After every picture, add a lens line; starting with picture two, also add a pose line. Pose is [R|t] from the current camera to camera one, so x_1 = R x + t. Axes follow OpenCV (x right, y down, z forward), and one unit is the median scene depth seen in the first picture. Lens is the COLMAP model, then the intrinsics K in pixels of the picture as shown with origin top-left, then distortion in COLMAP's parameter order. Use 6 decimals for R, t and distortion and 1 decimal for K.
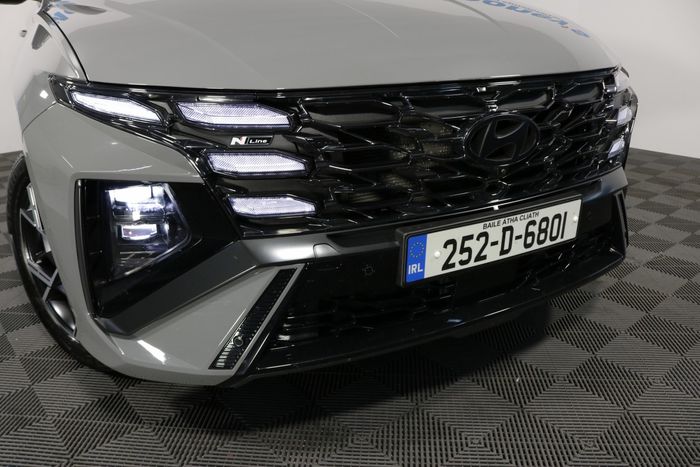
lens RADIAL K [[577.3, 0, 350.0], [0, 577.3, 233.5], [0, 0, 1]] dist [-0.152017, 0.101342]
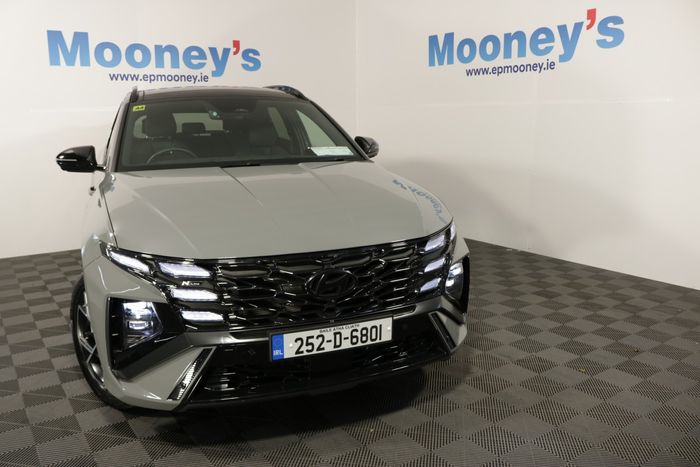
lens RADIAL K [[577.3, 0, 350.0], [0, 577.3, 233.5], [0, 0, 1]] dist [-0.152017, 0.101342]
pose [[0.995914, 0.026828, -0.086230, 0.470839], [-0.040223, 0.986688, -0.157569, -0.035168], [0.080855, 0.160394, 0.983736, -0.823214]]
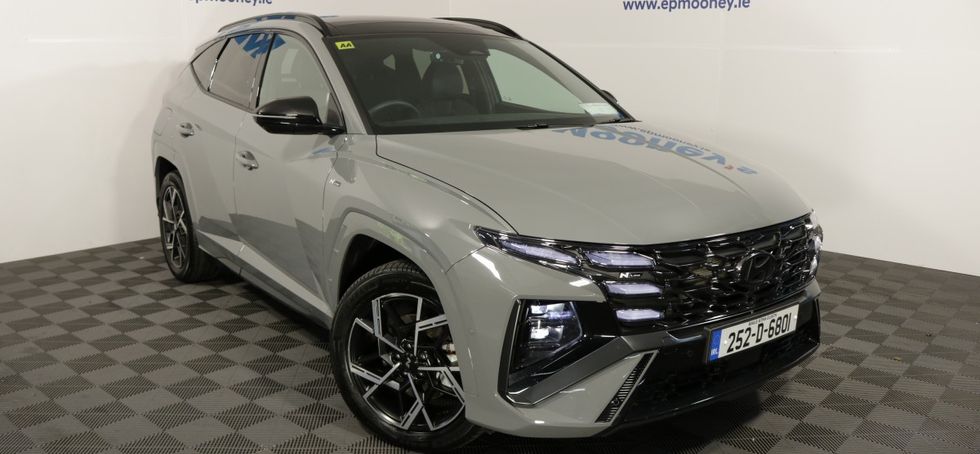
lens RADIAL K [[801.1, 0, 490.0], [0, 801.1, 227.0], [0, 0, 1]] dist [-0.108869, 0.004505]
pose [[0.987022, -0.000690, 0.160581, -0.804941], [0.024139, 0.989265, -0.144125, 0.019643], [-0.158757, 0.146131, 0.976444, -1.027610]]
